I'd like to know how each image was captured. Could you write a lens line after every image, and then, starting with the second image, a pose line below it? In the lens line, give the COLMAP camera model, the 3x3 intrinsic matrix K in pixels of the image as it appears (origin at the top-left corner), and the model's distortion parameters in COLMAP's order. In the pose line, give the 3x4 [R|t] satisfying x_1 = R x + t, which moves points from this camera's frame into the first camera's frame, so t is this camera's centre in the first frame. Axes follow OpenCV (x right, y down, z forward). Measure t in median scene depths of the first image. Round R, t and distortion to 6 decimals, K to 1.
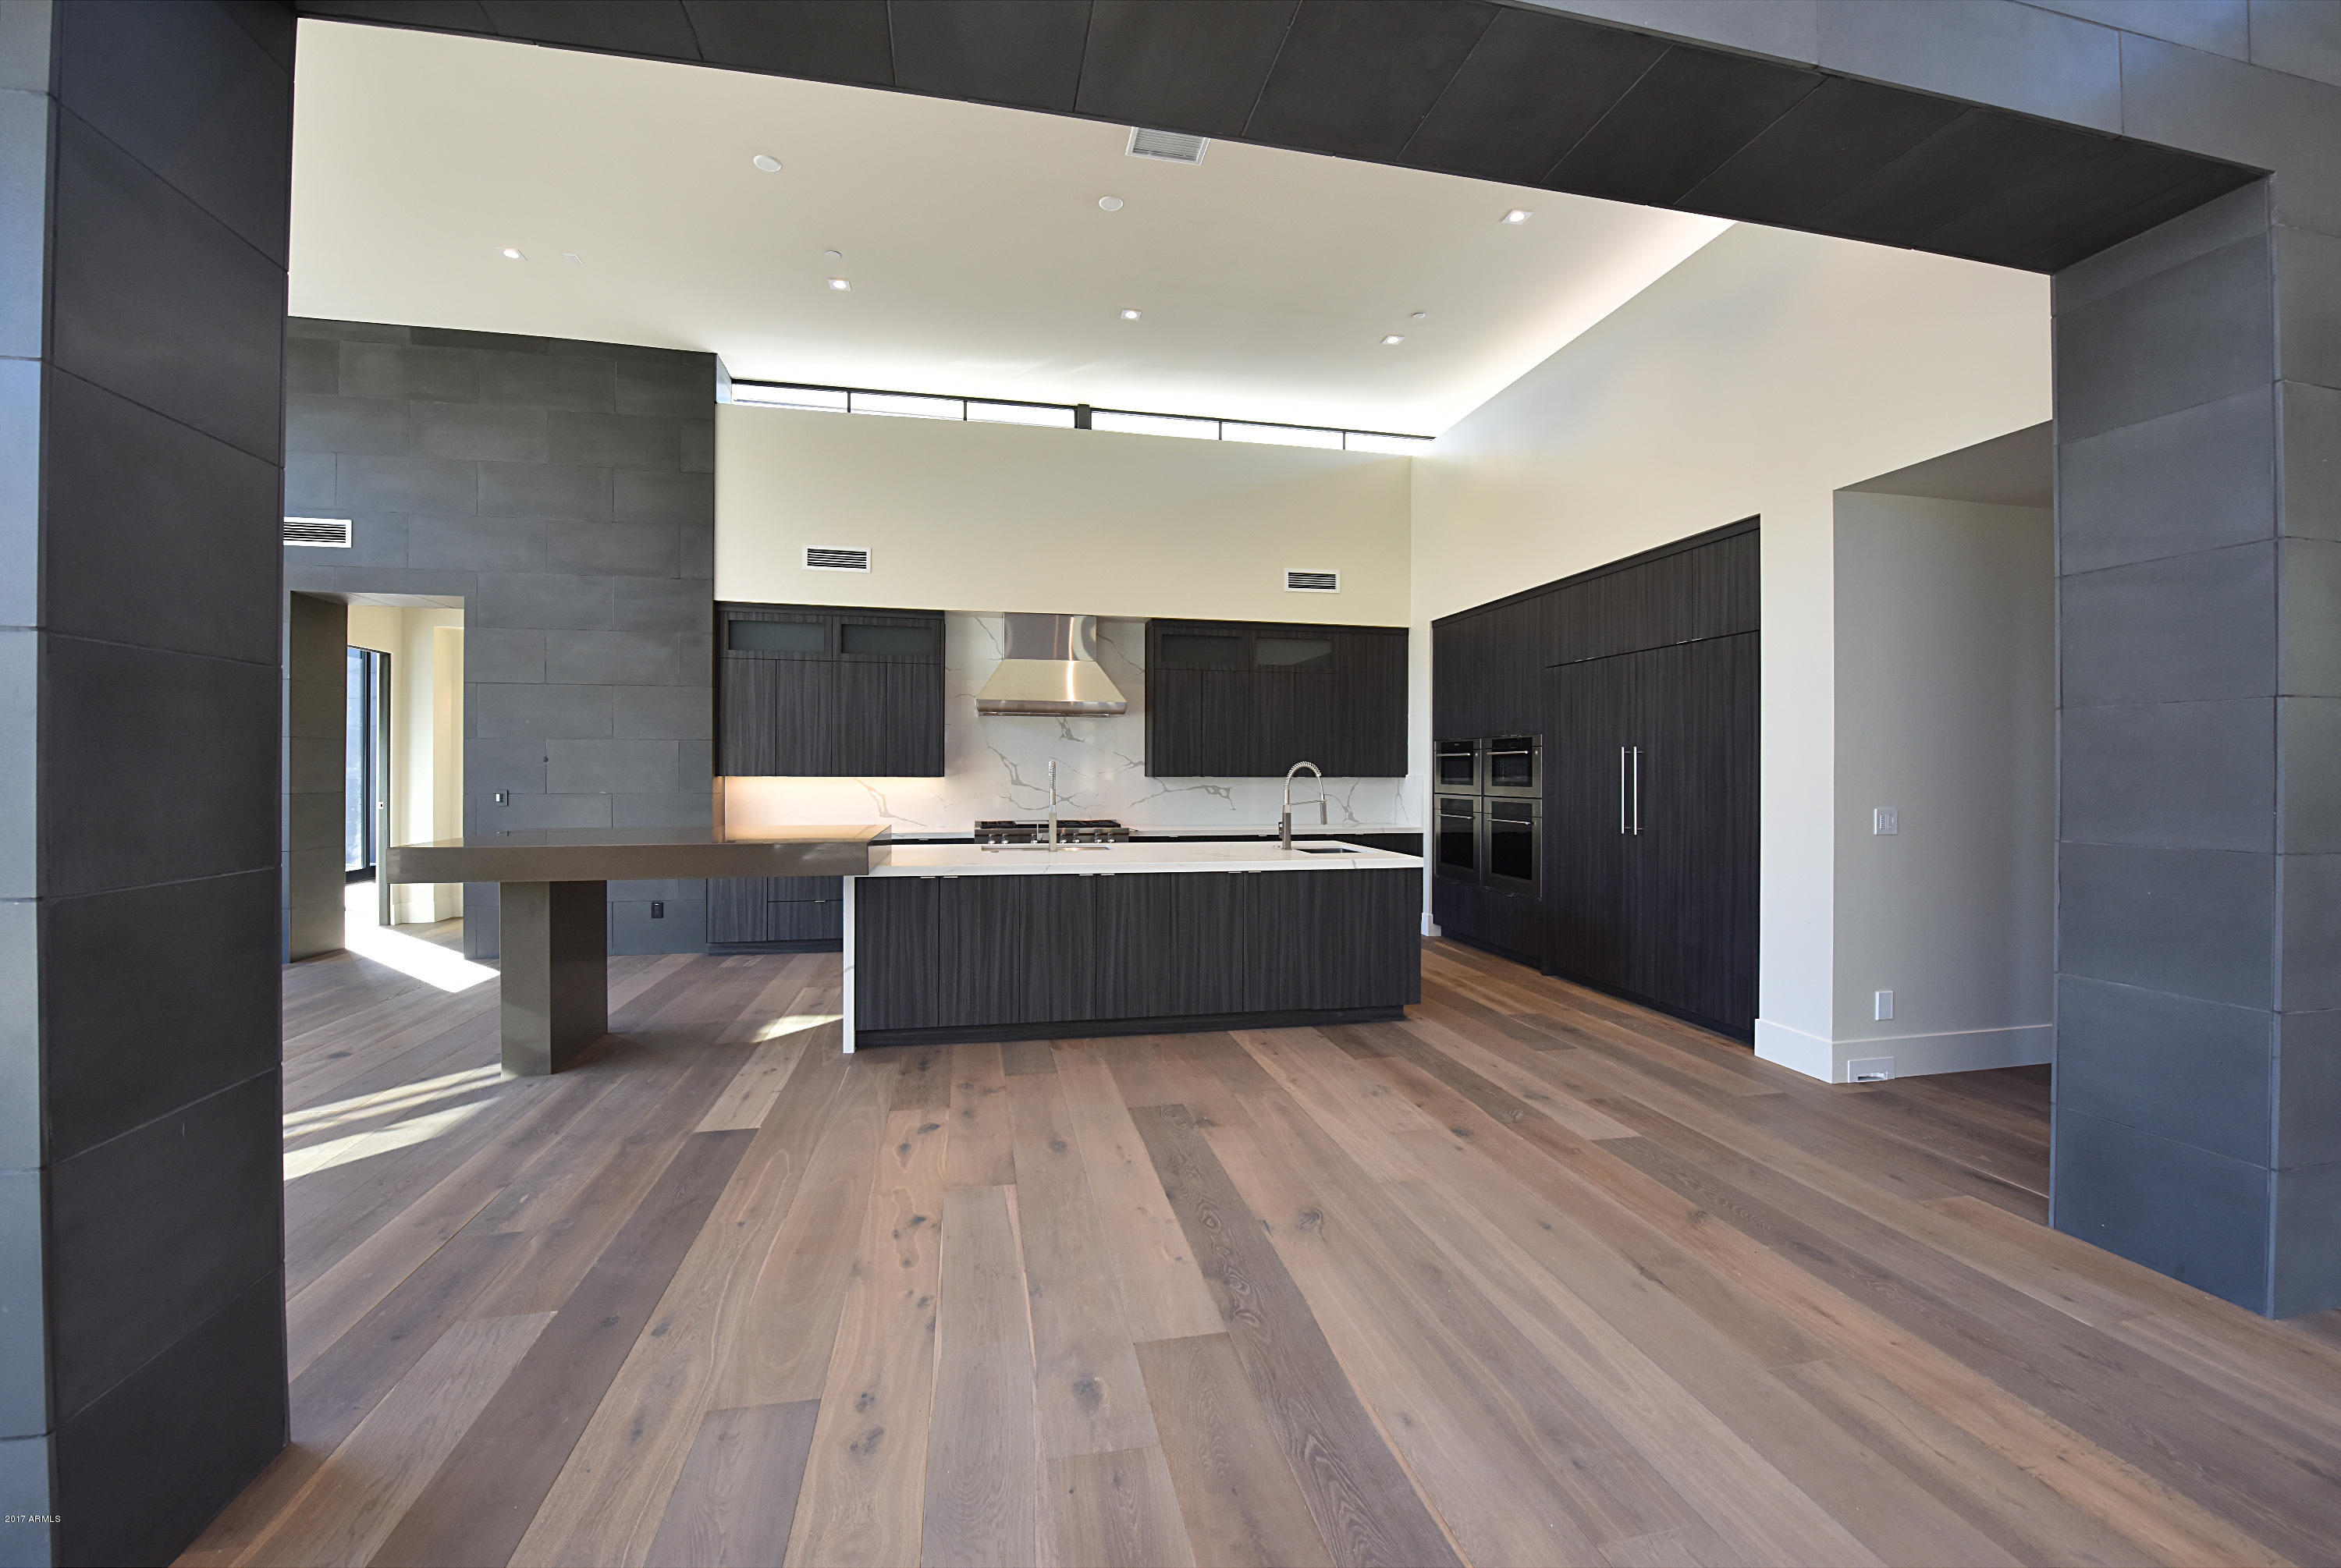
lens RADIAL K [[947.7, 0, 1156.6], [0, 947.7, 763.1], [0, 0, 1]] dist [-0.019162, -0.001785]
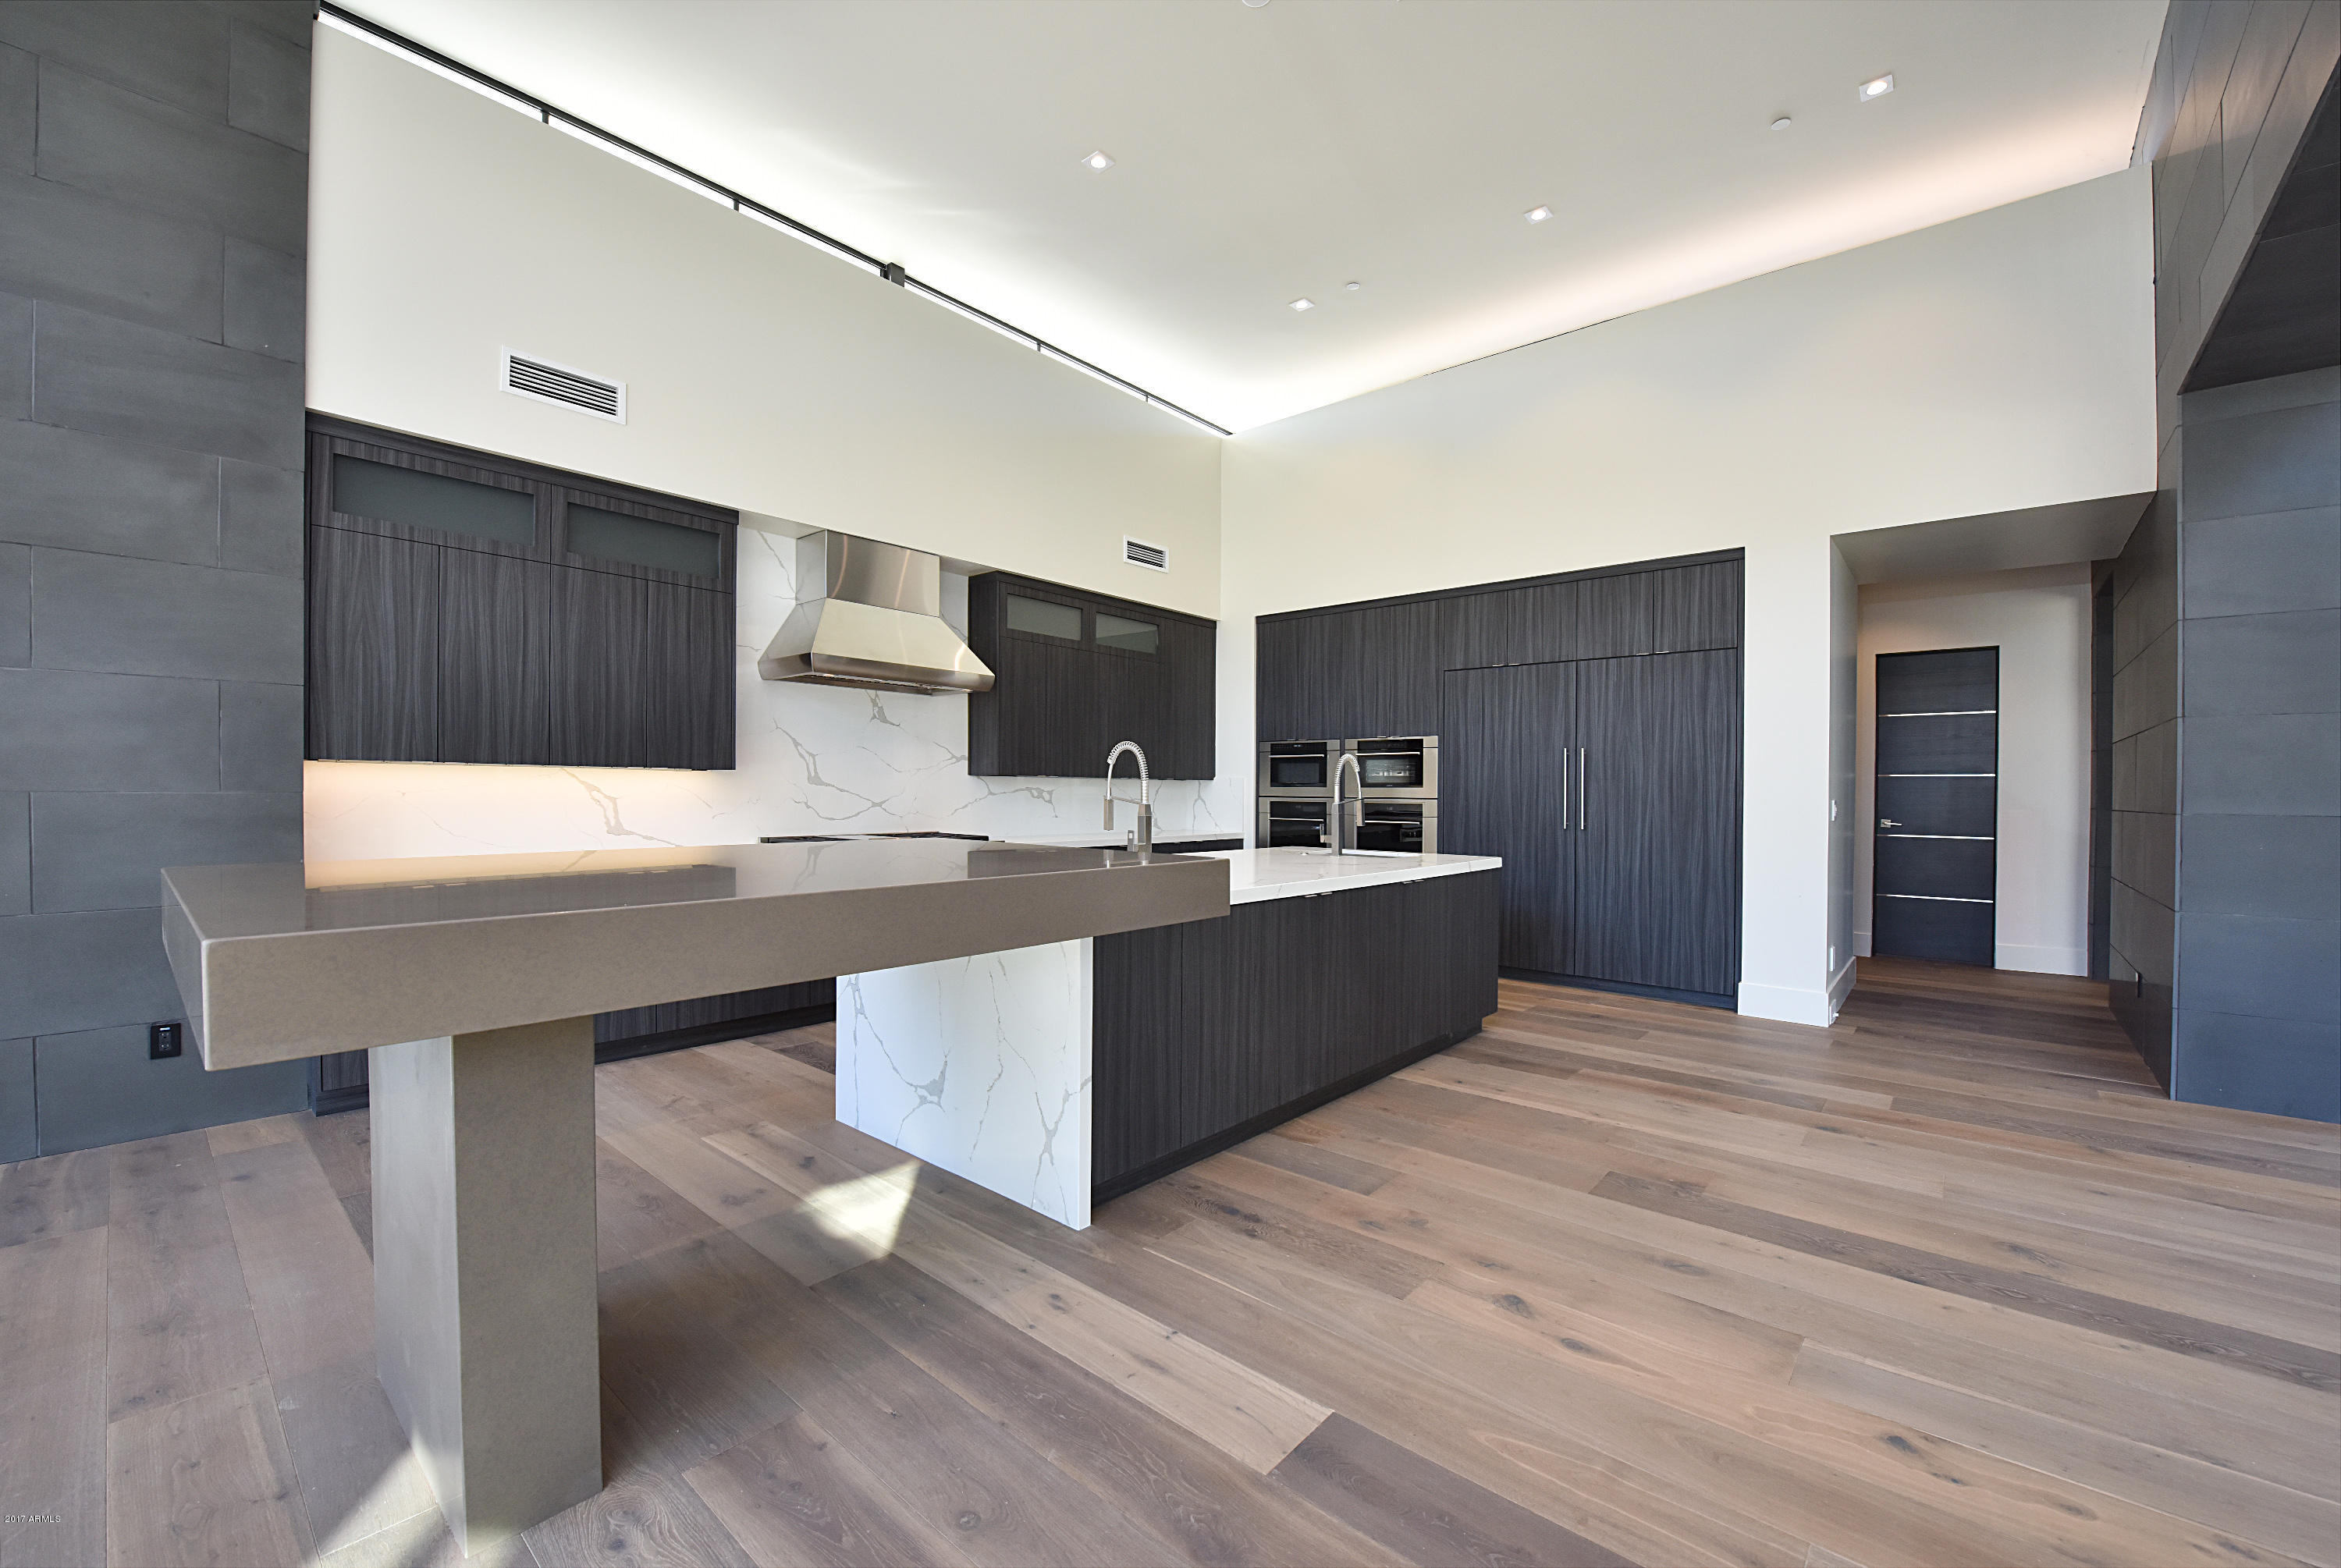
lens RADIAL K [[947.7, 0, 1150.7], [0, 947.7, 803.9], [0, 0, 1]] dist [-0.019162, -0.001785]
pose [[0.796477, -0.003604, 0.604658, -0.597516], [-0.011695, 0.999703, 0.021363, 0.032254], [-0.604556, -0.024087, 0.796198, 0.484242]]
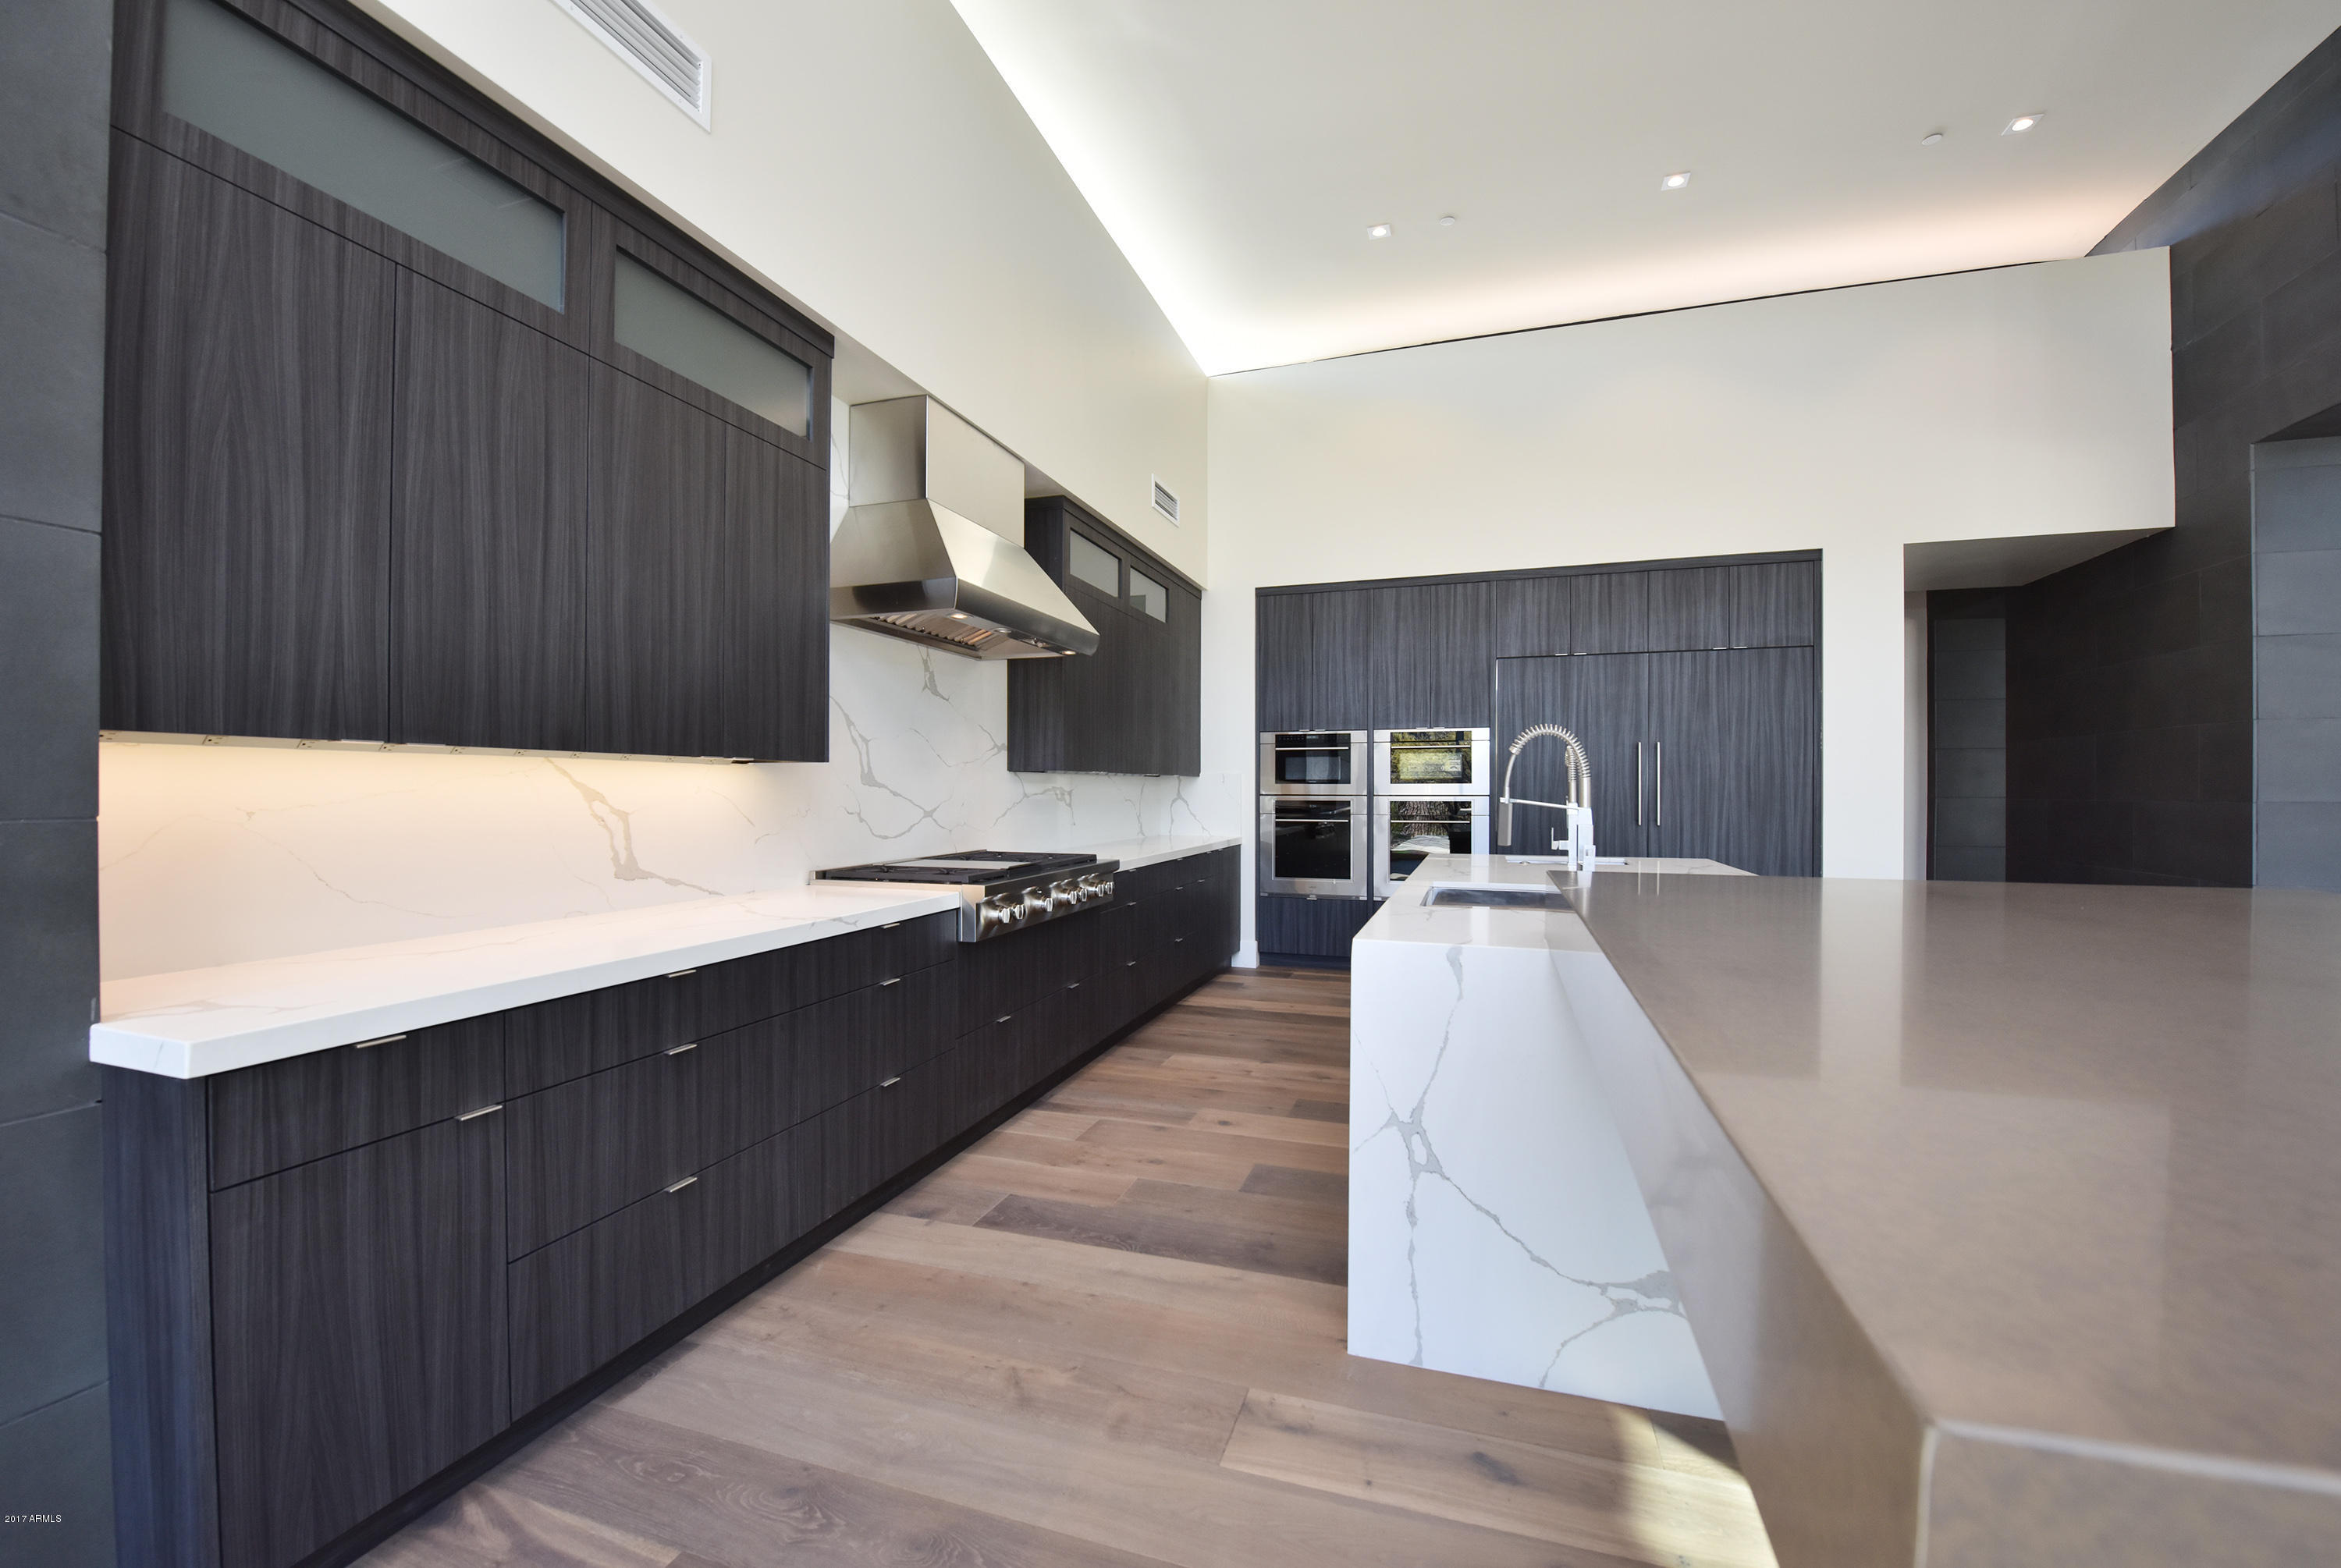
lens RADIAL K [[947.7, 0, 1157.3], [0, 947.7, 792.6], [0, 0, 1]] dist [-0.019162, -0.001785]
pose [[0.502782, -0.005470, 0.864396, -0.758938], [-0.005160, 0.999943, 0.009329, 0.035417], [-0.864398, -0.009151, 0.502725, 1.051503]]
